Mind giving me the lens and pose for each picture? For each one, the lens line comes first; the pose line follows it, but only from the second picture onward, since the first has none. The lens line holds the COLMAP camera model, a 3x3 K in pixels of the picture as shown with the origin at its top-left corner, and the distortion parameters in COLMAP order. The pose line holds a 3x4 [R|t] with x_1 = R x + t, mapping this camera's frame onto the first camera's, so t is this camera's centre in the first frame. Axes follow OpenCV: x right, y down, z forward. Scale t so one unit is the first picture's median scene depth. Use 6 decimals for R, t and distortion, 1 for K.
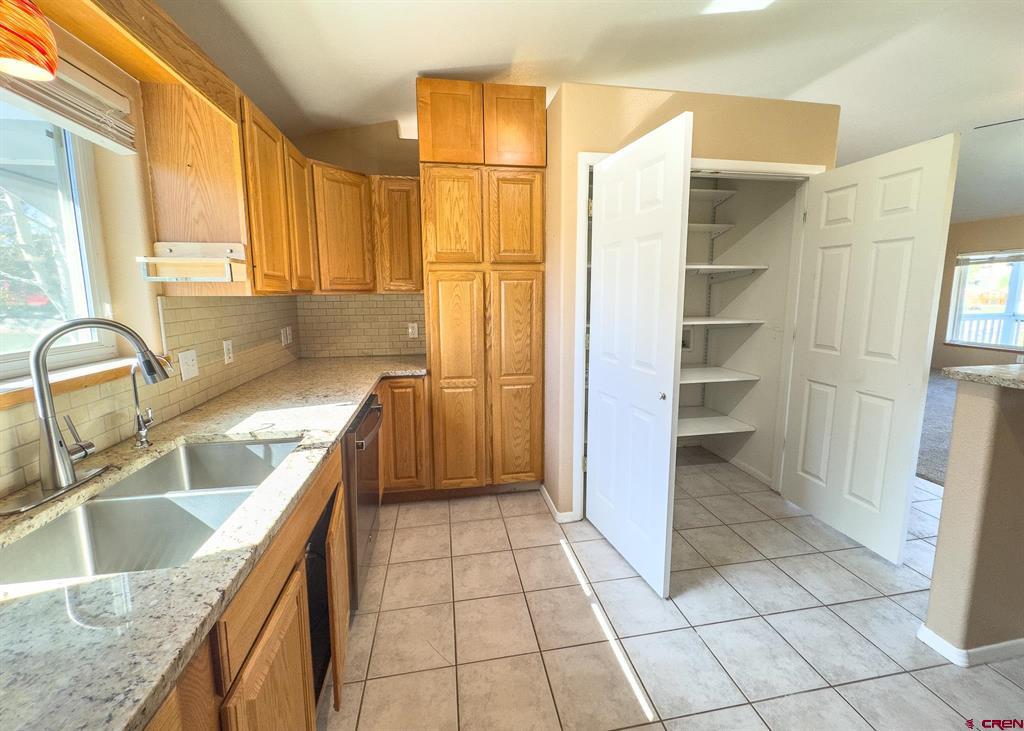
lens RADIAL K [[417.0, 0, 516.8], [0, 417.0, 344.1], [0, 0, 1]] dist [-0.003069, 0.000947]
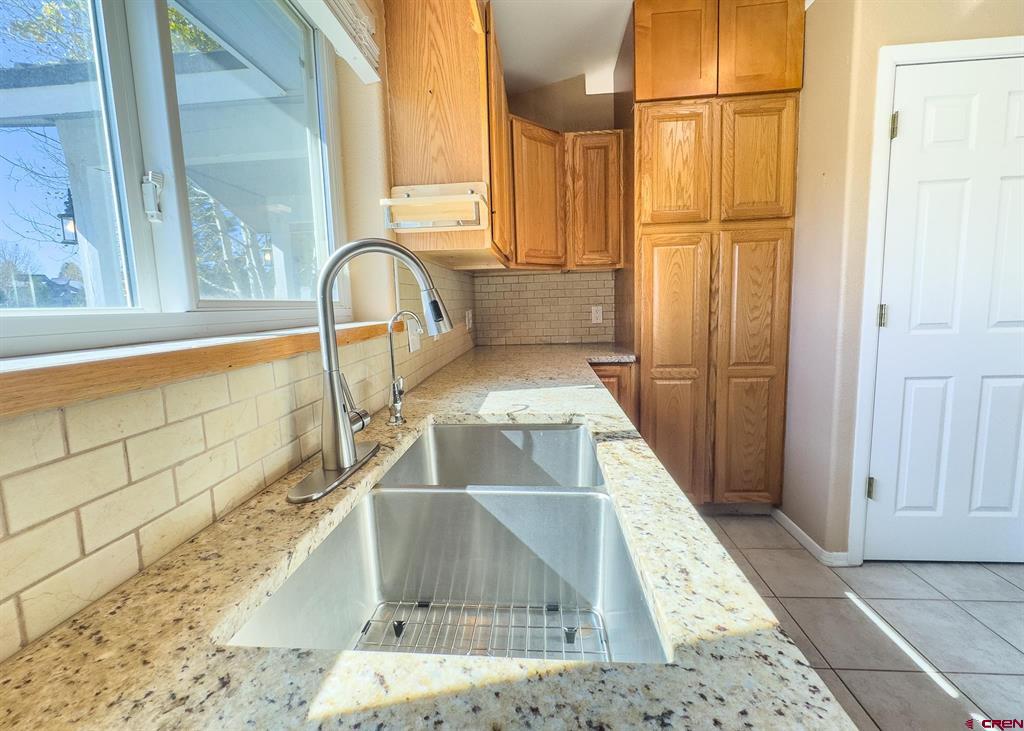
lens RADIAL K [[417.0, 0, 512.0], [0, 417.0, 343.7], [0, 0, 1]] dist [-0.003069, 0.000947]
pose [[0.967261, 0.001366, -0.253781, -0.248196], [-0.005884, 0.999837, -0.017045, 0.054286], [0.253716, 0.017980, 0.967112, 0.143809]]
